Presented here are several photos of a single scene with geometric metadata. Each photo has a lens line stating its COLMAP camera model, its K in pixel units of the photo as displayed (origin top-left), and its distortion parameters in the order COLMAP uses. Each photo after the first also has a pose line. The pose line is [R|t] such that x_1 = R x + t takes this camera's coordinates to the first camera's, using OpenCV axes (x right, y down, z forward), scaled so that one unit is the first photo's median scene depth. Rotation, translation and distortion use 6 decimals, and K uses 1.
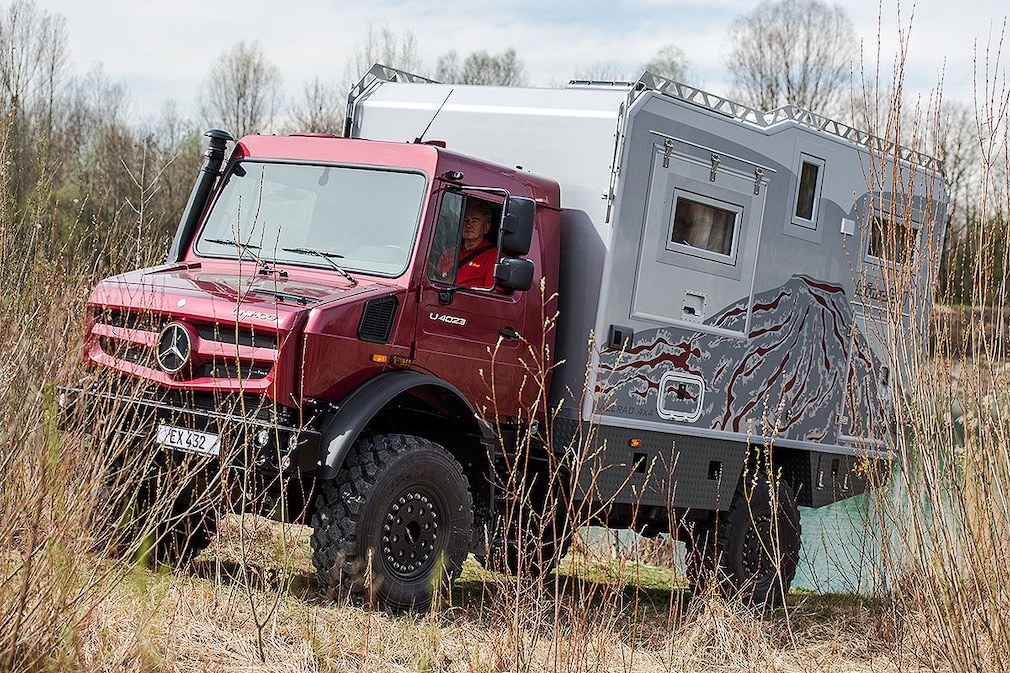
lens RADIAL K [[2129.7, 0, 505.0], [0, 2129.7, 336.5], [0, 0, 1]] dist [0.079118, 0.071817]
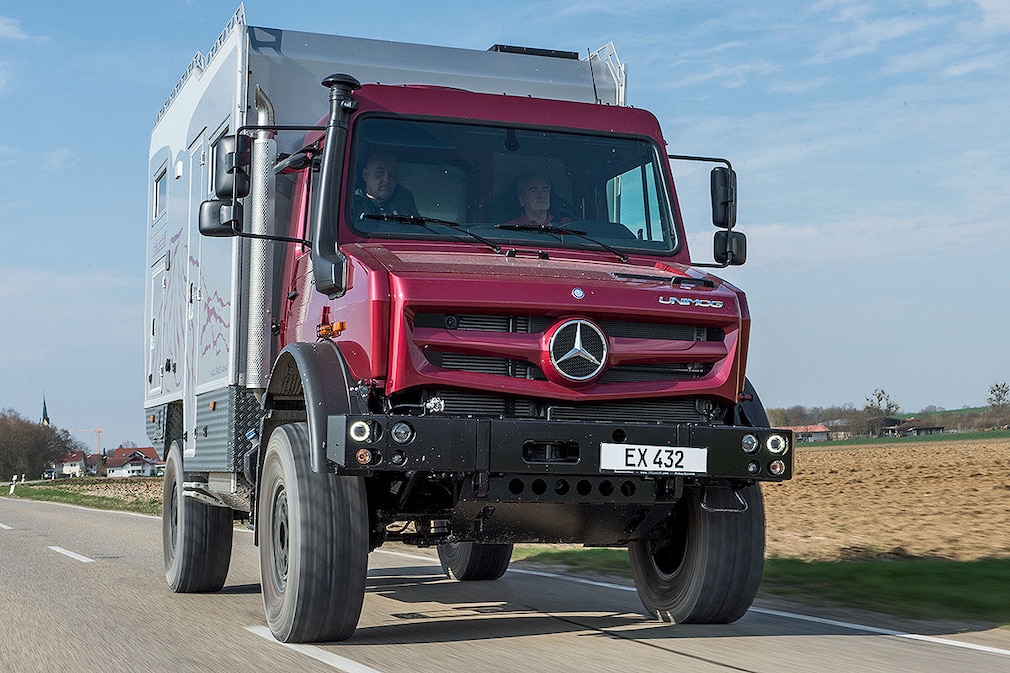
lens RADIAL K [[1753.6, 0, 505.0], [0, 1753.6, 336.5], [0, 0, 1]] dist [0.159638, -0.017343]
pose [[0.542434, -0.064174, 0.837644, -0.623917], [0.044092, 0.997879, 0.047897, -0.028040], [-0.838941, 0.010952, 0.544113, 0.571314]]
